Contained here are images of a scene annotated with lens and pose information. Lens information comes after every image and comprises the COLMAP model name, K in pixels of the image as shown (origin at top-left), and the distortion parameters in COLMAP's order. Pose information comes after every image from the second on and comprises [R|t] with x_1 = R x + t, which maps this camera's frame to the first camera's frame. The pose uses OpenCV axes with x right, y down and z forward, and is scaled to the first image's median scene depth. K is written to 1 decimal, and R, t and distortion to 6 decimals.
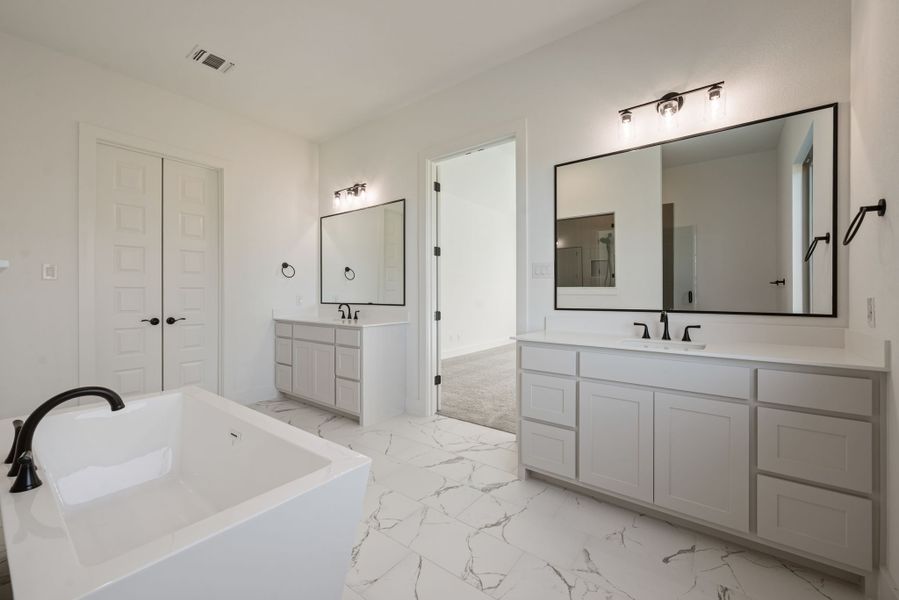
lens RADIAL K [[366.8, 0, 448.8], [0, 366.8, 297.3], [0, 0, 1]] dist [-0.002022, 0.000615]
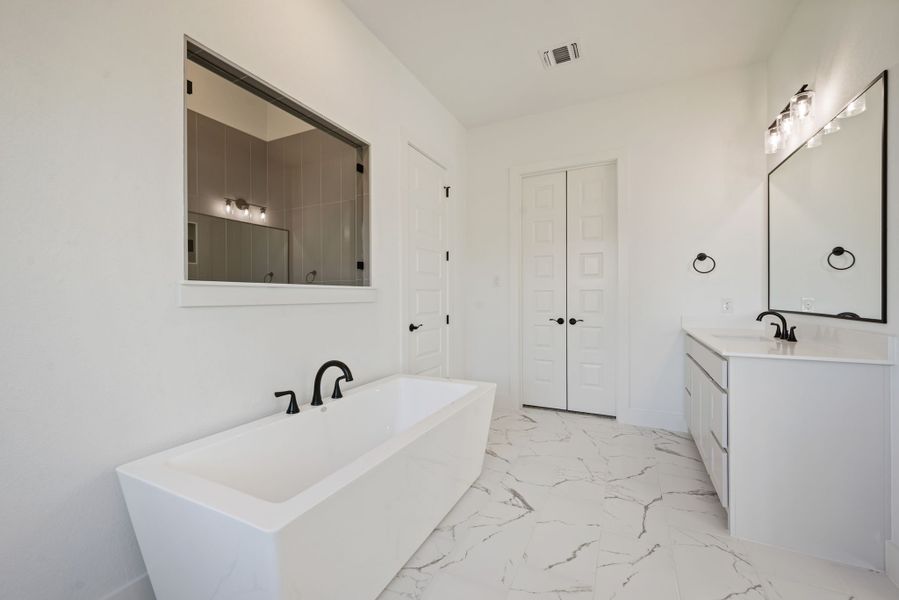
lens RADIAL K [[366.8, 0, 452.5], [0, 366.8, 296.5], [0, 0, 1]] dist [-0.002022, 0.000615]
pose [[0.203190, 0.001353, -0.979138, 0.204786], [-0.001715, 0.999998, 0.001026, -0.008593], [0.979138, 0.001471, 0.203192, 0.433080]]
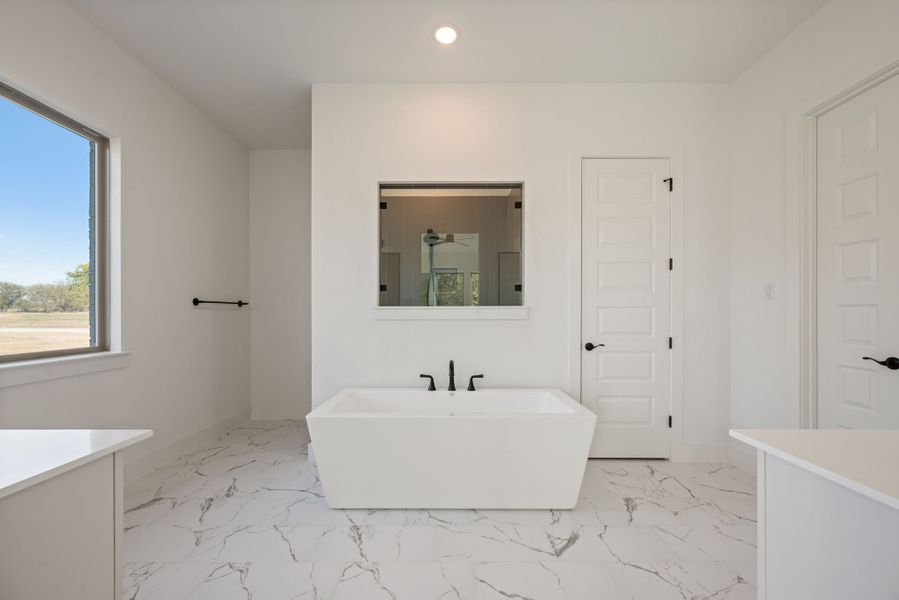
lens RADIAL K [[366.8, 0, 447.3], [0, 366.8, 315.3], [0, 0, 1]] dist [-0.002022, 0.000615]
pose [[-0.807681, 0.002139, -0.589616, 0.089516], [-0.000527, 0.999990, 0.004350, -0.009398], [0.589619, 0.003824, -0.807672, 0.994272]]
